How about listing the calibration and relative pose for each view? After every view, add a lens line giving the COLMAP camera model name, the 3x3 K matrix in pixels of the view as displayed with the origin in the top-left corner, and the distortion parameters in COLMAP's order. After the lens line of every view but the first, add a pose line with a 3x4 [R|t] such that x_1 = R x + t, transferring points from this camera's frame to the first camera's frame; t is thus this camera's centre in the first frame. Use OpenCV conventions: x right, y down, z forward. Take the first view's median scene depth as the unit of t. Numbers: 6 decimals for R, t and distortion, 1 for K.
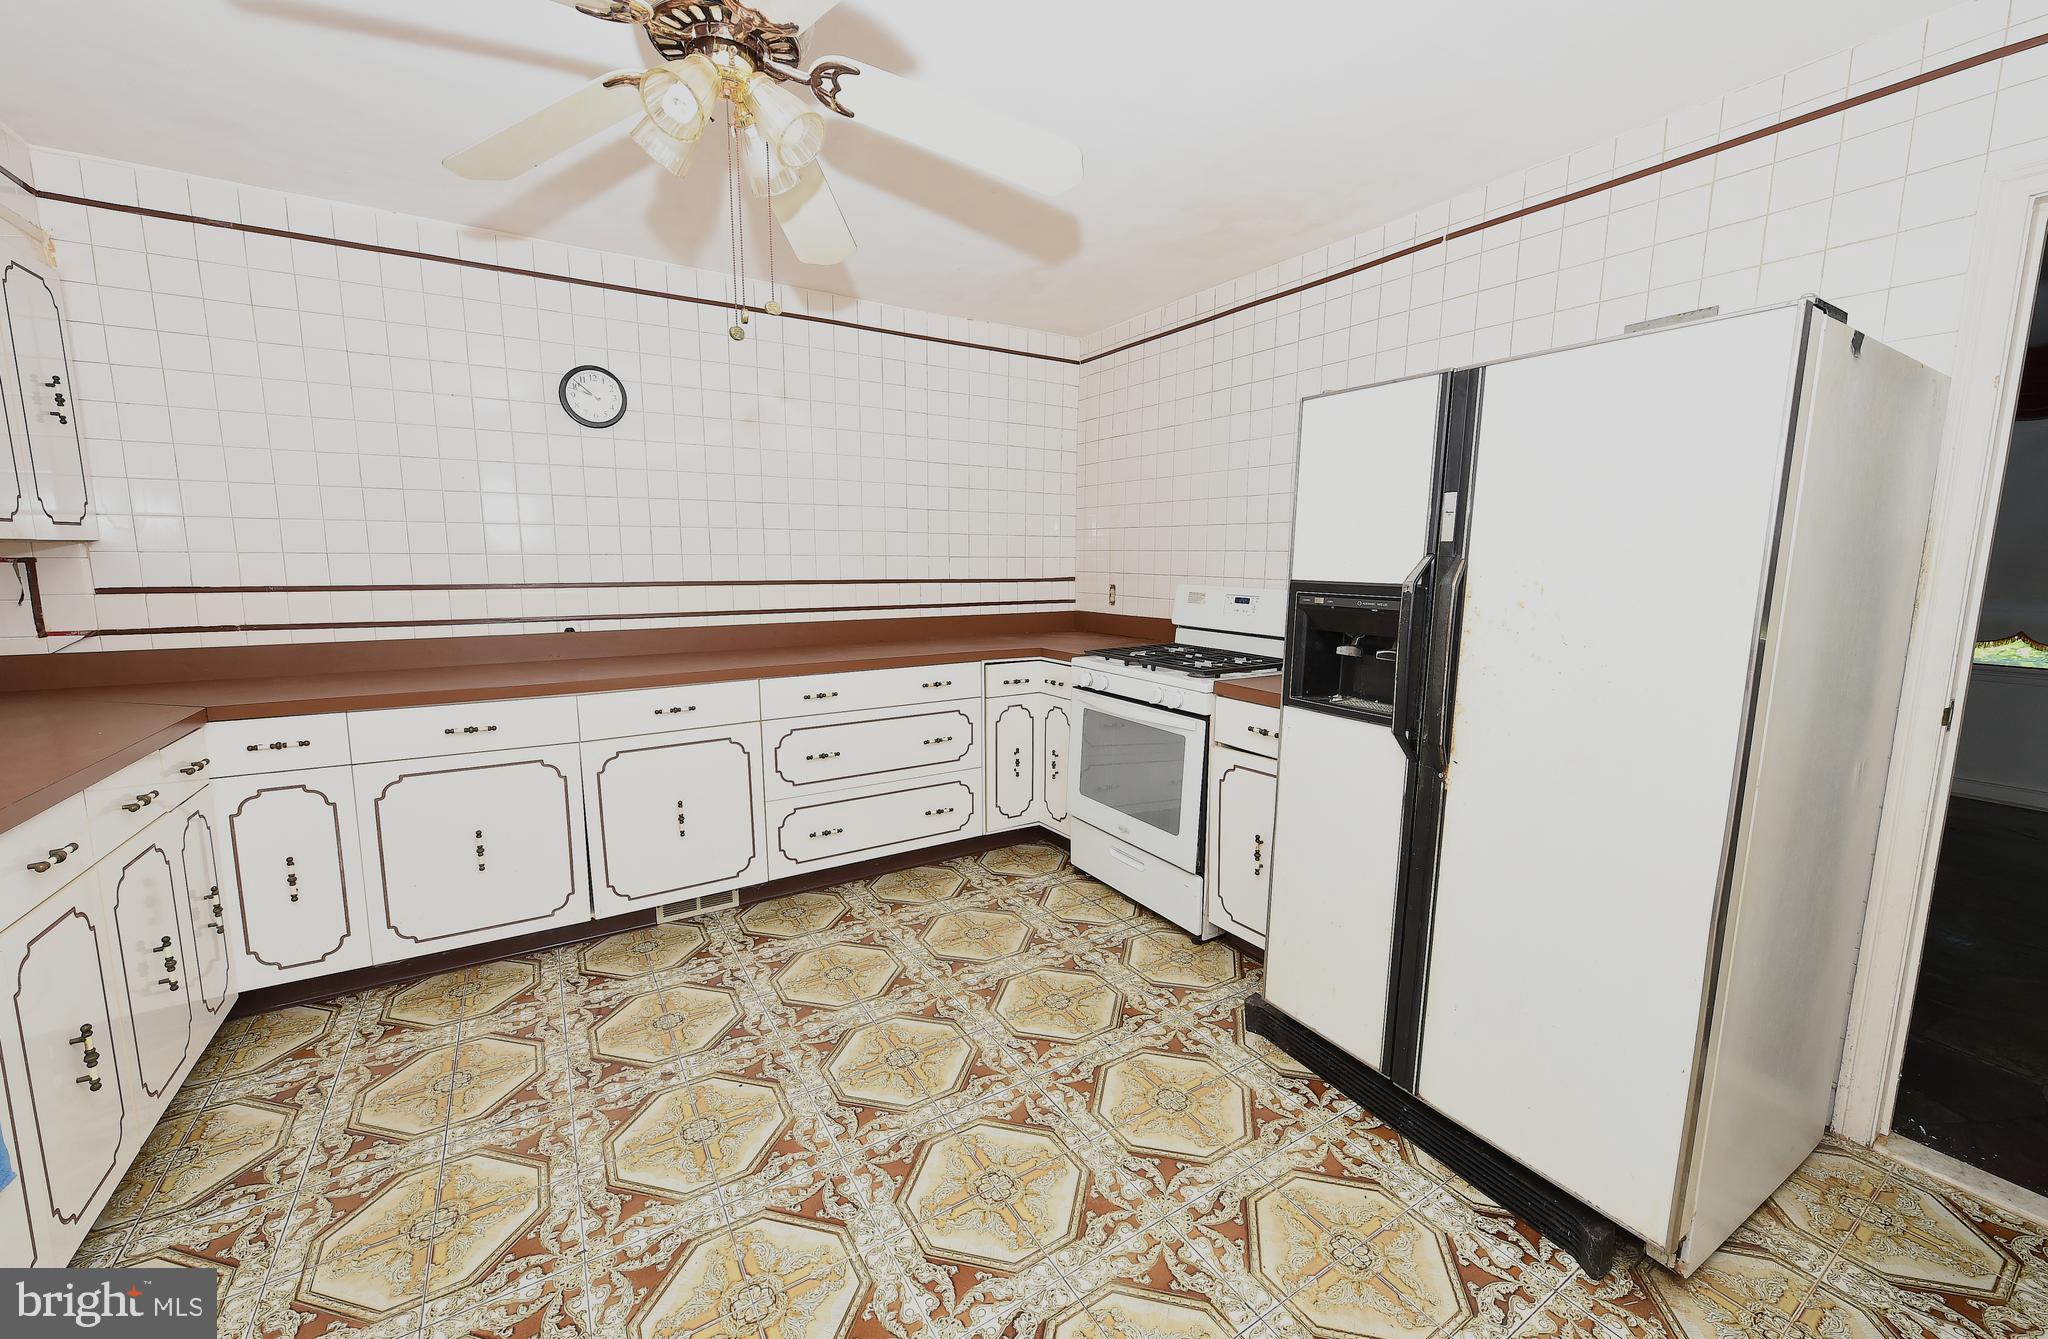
lens RADIAL K [[794.6, 0, 1032.8], [0, 794.6, 665.2], [0, 0, 1]] dist [0.008349, -0.001634]
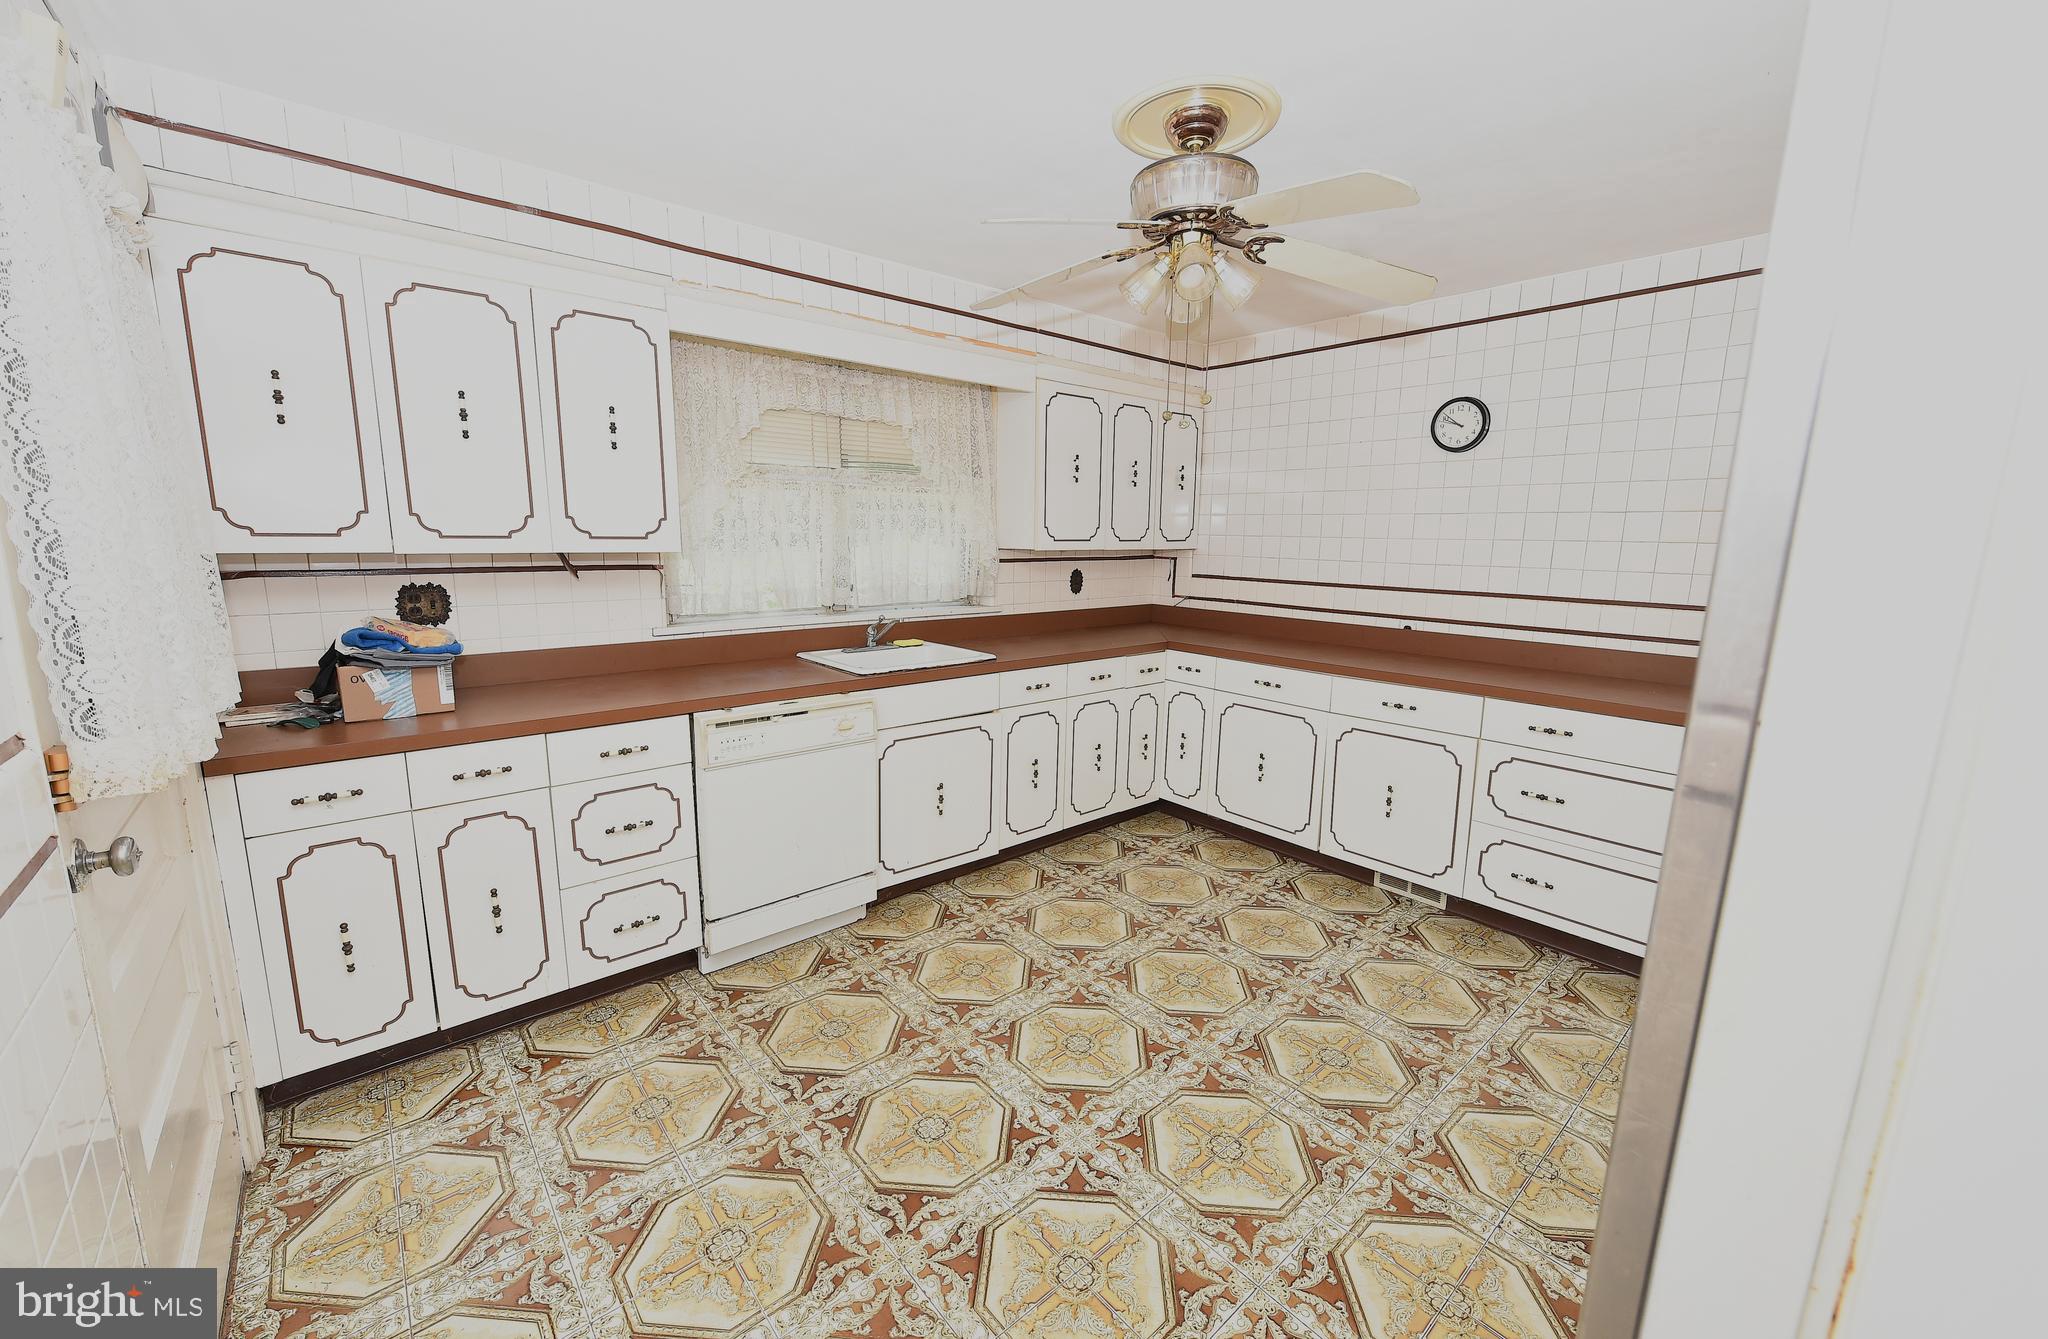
lens RADIAL K [[794.6, 0, 1037.8], [0, 794.6, 671.8], [0, 0, 1]] dist [0.008349, -0.001634]
pose [[0.162948, 0.163694, -0.972960, 0.513888], [-0.161854, 0.977216, 0.137304, -0.056912], [0.973268, 0.135104, 0.185730, 0.267073]]
